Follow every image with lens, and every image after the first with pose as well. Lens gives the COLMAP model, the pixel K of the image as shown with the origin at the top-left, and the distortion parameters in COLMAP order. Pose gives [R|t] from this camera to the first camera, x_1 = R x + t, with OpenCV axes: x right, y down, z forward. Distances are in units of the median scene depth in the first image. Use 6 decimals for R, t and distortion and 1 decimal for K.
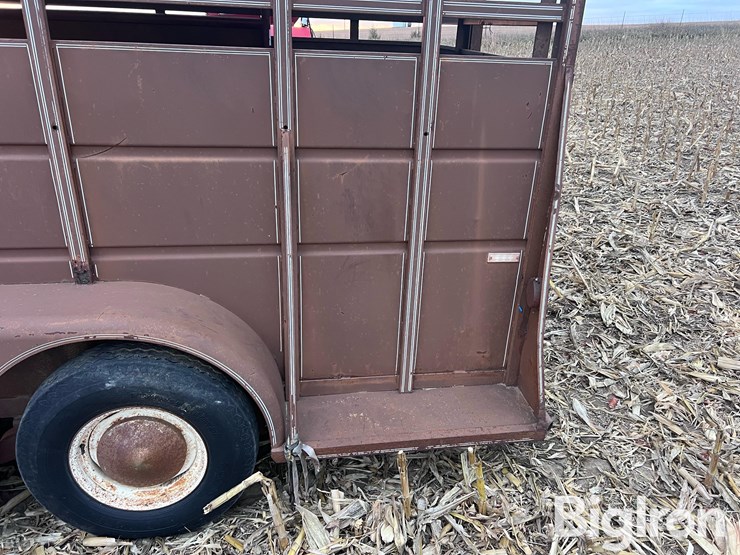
lens RADIAL K [[606.9, 0, 370.5], [0, 606.9, 292.5], [0, 0, 1]] dist [0.060332, -0.001020]
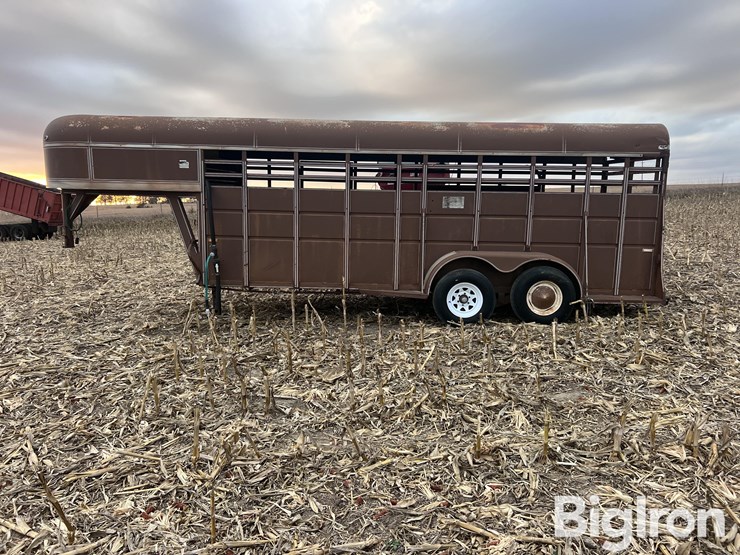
lens RADIAL K [[563.1, 0, 354.3], [0, 563.1, 279.3], [0, 0, 1]] dist [0.018642, -0.003543]
pose [[0.977326, 0.006976, -0.211625, -0.738405], [-0.070229, 0.953560, -0.292901, 1.182179], [0.199754, 0.301122, 0.932429, -2.295928]]
